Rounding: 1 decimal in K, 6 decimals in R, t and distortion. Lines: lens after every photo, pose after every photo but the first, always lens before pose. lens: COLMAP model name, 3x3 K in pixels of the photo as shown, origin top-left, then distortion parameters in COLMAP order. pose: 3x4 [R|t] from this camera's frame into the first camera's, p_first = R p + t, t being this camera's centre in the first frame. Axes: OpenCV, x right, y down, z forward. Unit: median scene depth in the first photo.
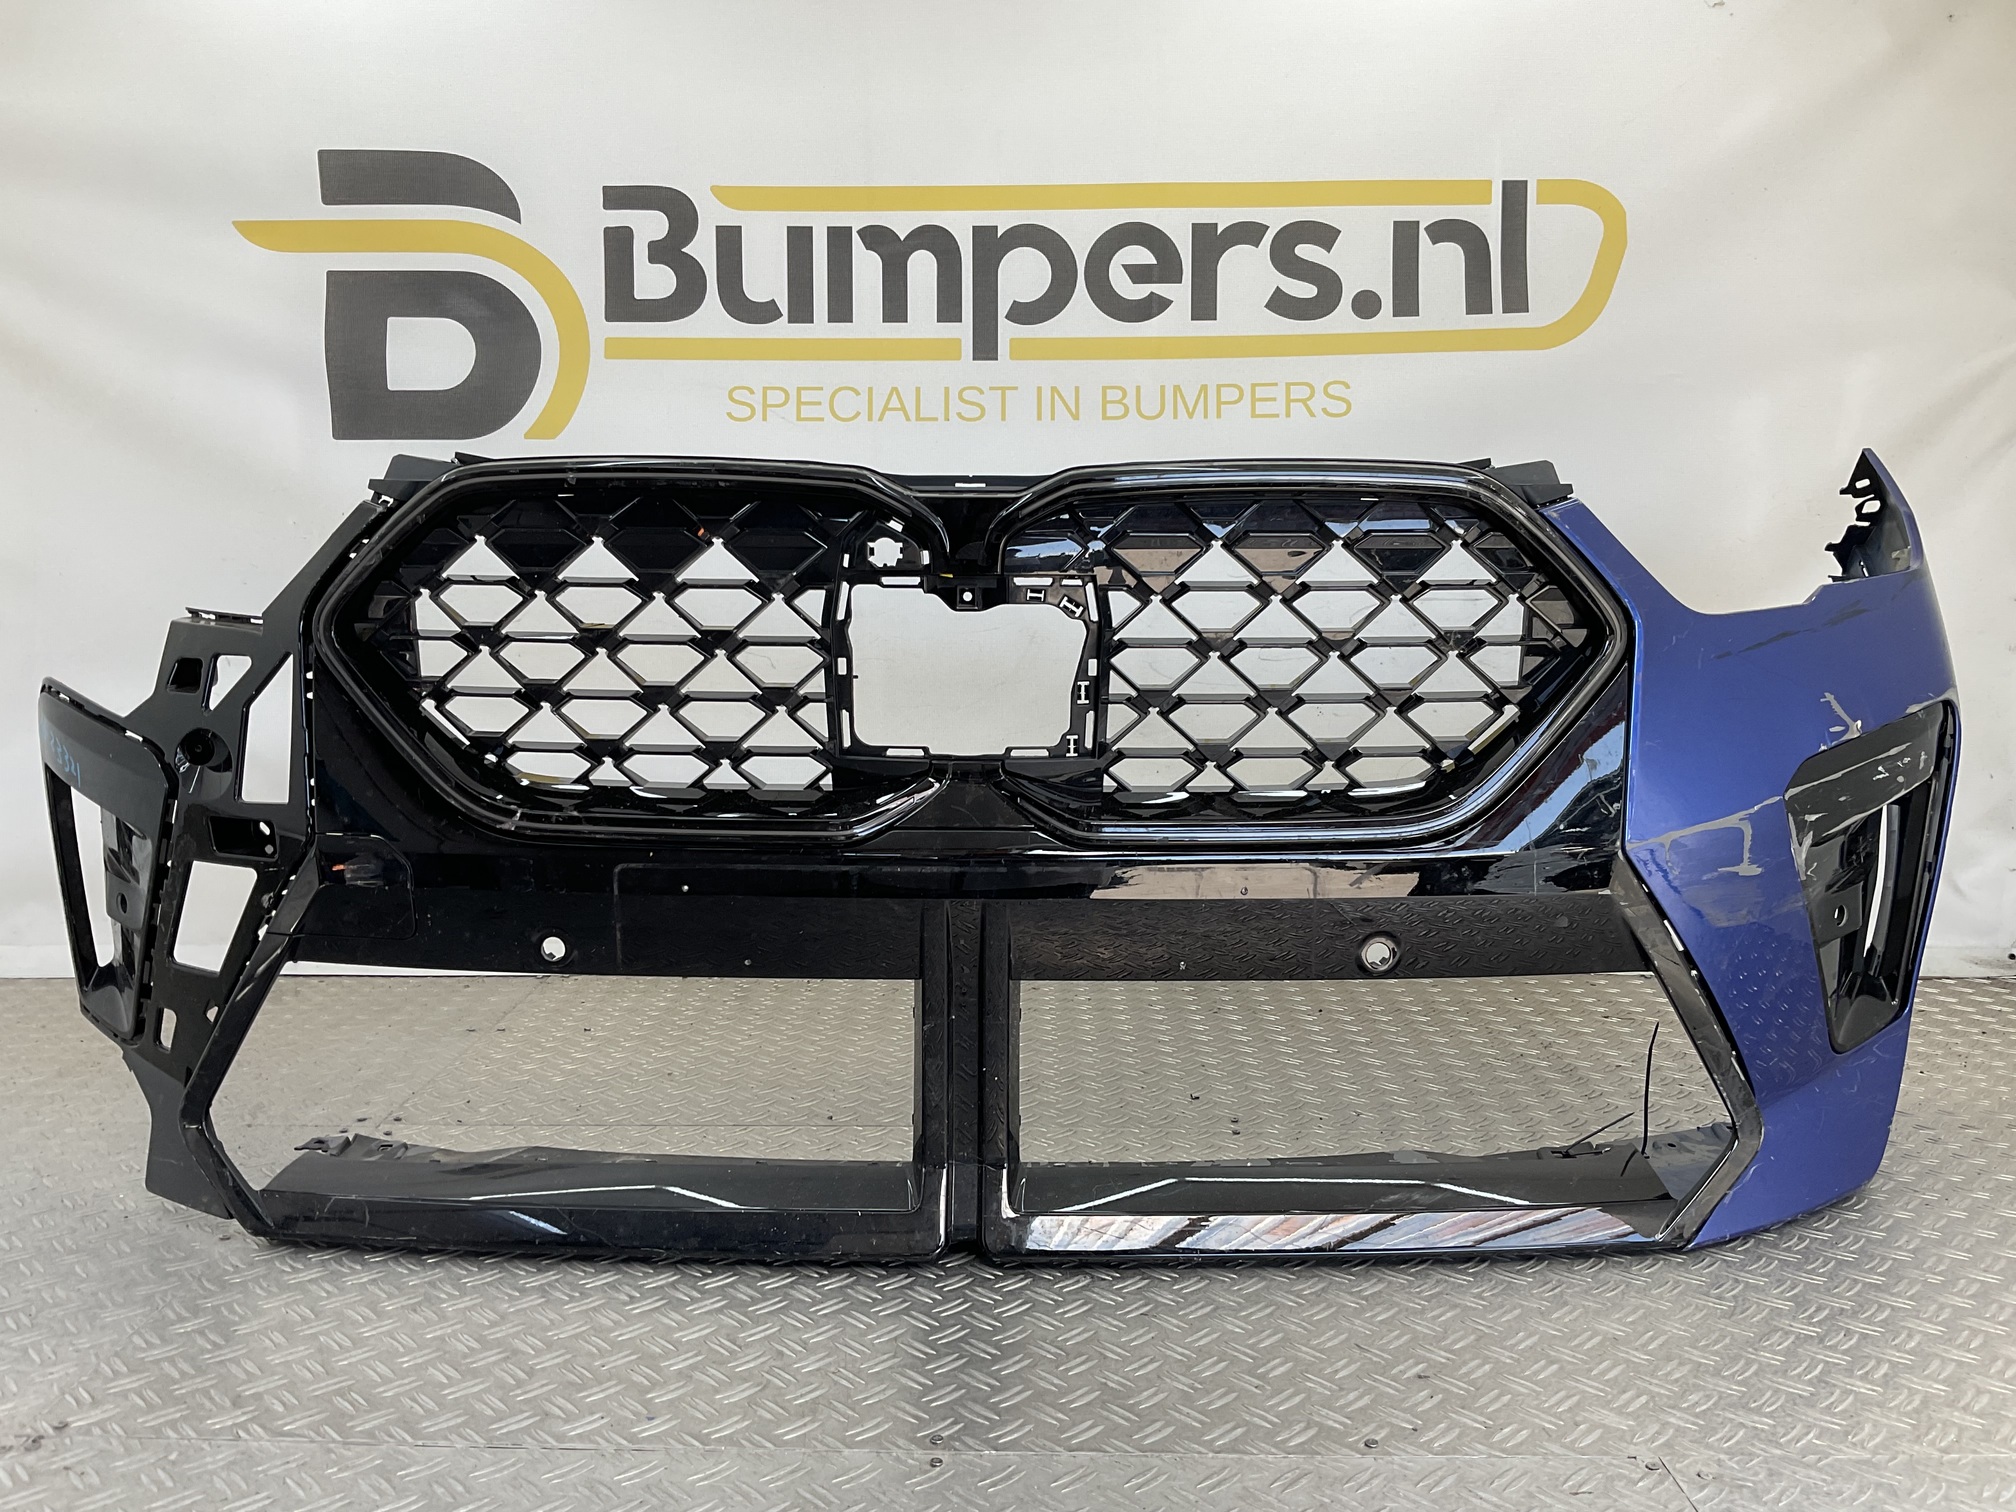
lens RADIAL K [[1670.9, 0, 996.1], [0, 1670.9, 744.5], [0, 0, 1]] dist [0.076148, -0.149819]
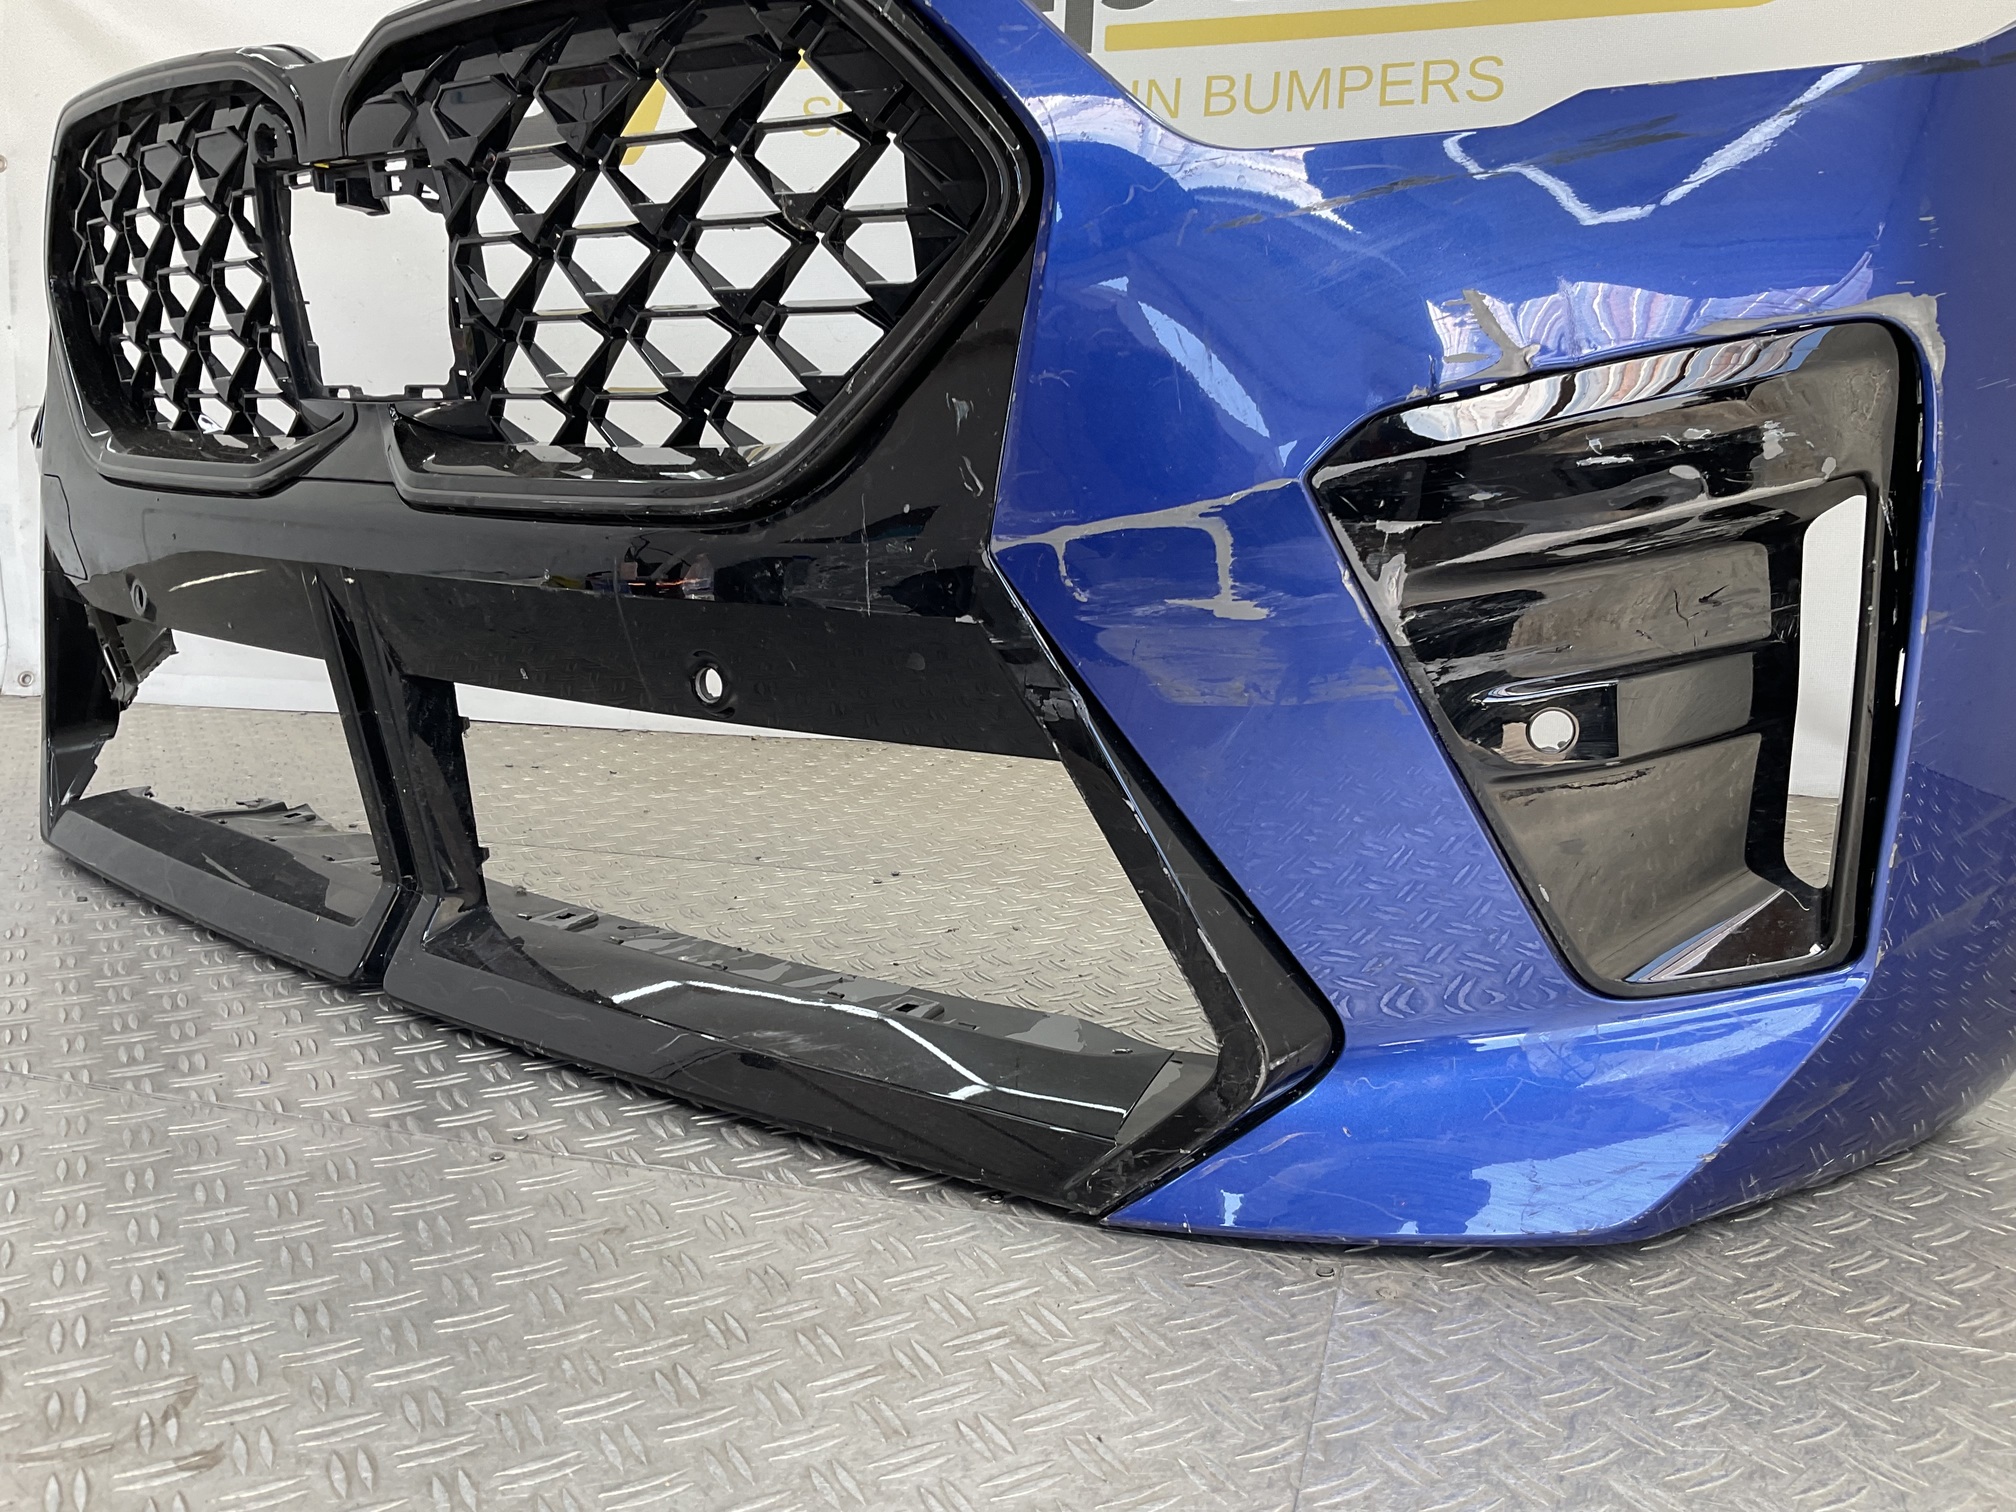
lens RADIAL K [[1670.9, 0, 993.8], [0, 1670.9, 749.2], [0, 0, 1]] dist [0.076148, -0.149819]
pose [[0.963613, 0.055799, -0.261412, 0.283751], [-0.035491, 0.996018, 0.081778, 0.088451], [0.264934, -0.069525, 0.961757, 0.159155]]
